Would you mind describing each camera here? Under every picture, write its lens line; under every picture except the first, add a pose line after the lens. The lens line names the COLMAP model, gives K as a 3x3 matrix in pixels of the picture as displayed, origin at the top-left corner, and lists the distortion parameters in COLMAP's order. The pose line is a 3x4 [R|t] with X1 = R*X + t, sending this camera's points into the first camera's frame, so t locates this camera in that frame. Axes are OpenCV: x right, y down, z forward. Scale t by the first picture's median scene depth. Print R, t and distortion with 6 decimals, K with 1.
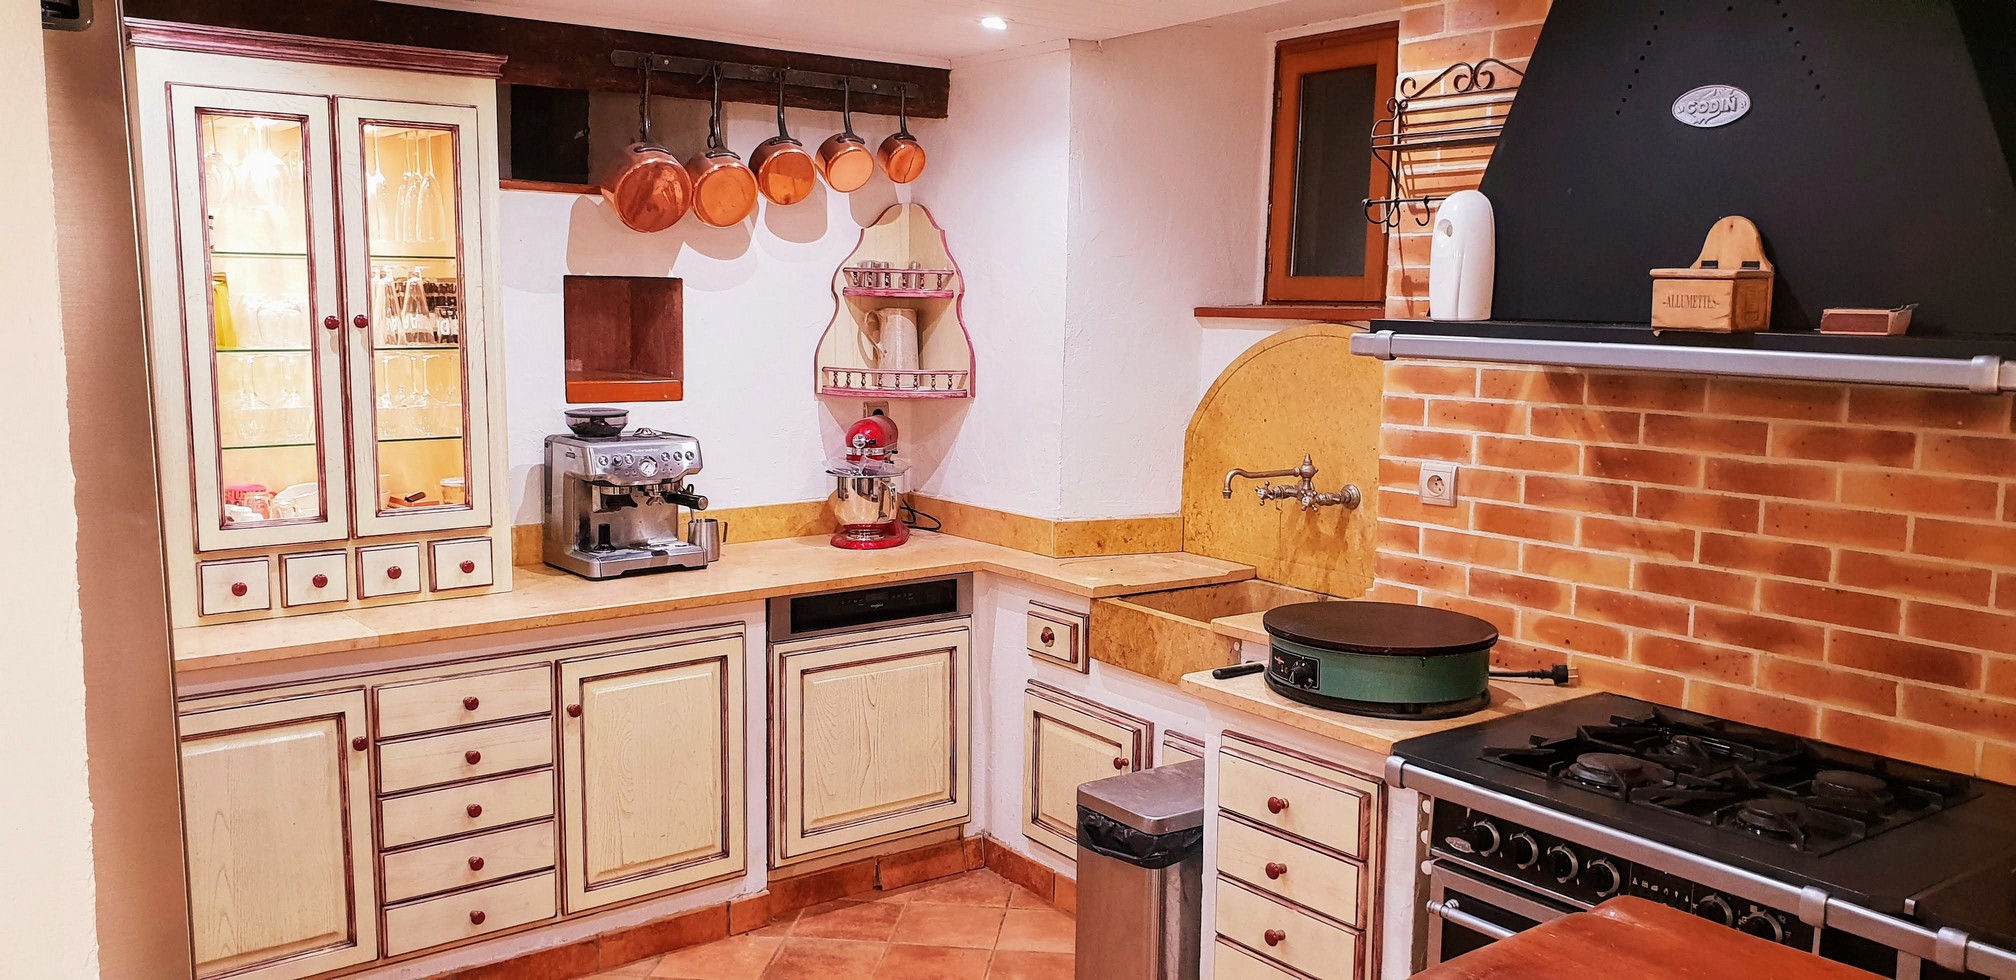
lens RADIAL K [[1585.9, 0, 1008.0], [0, 1585.9, 490.0], [0, 0, 1]] dist [0.003029, -0.119933]
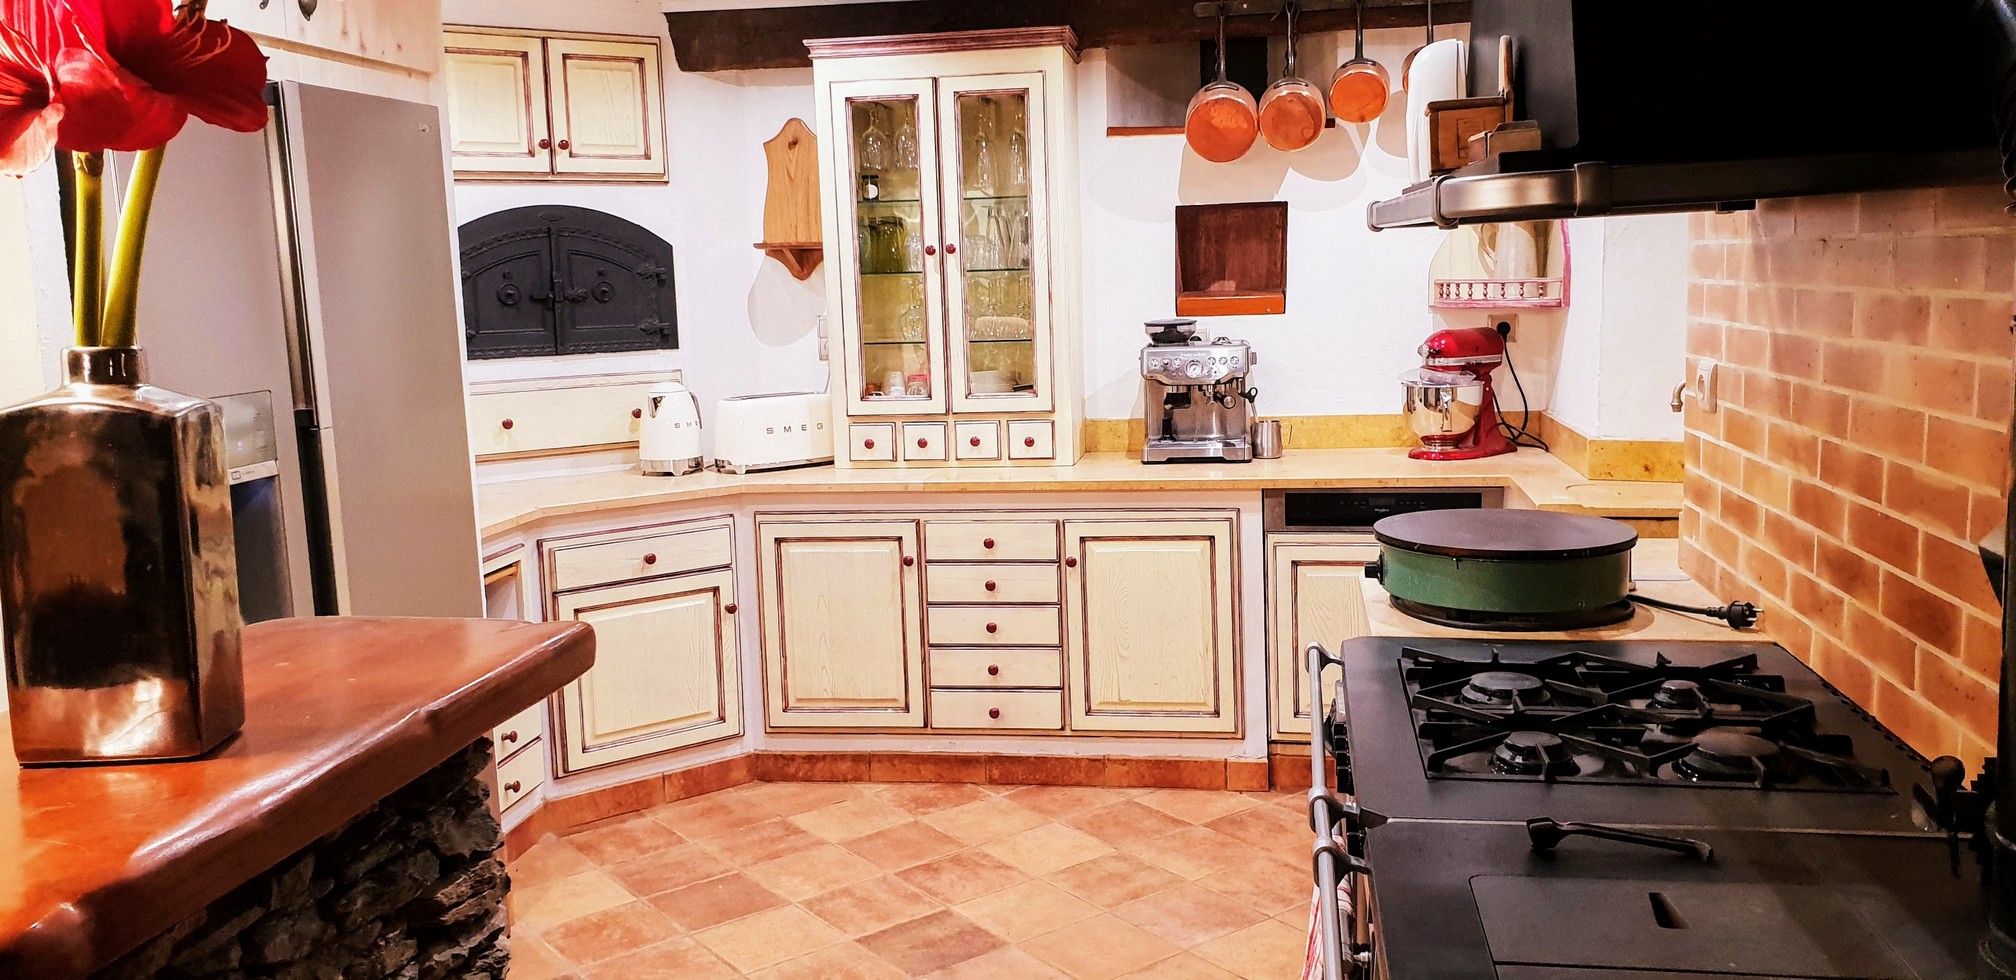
lens RADIAL K [[1652.5, 0, 1008.0], [0, 1652.5, 490.0], [0, 0, 1]] dist [0.127674, -0.001240]
pose [[0.656925, 0.070583, -0.750645, 0.644702], [-0.056594, 0.997416, 0.044258, 0.029500], [0.751829, 0.013407, 0.659222, 0.117796]]
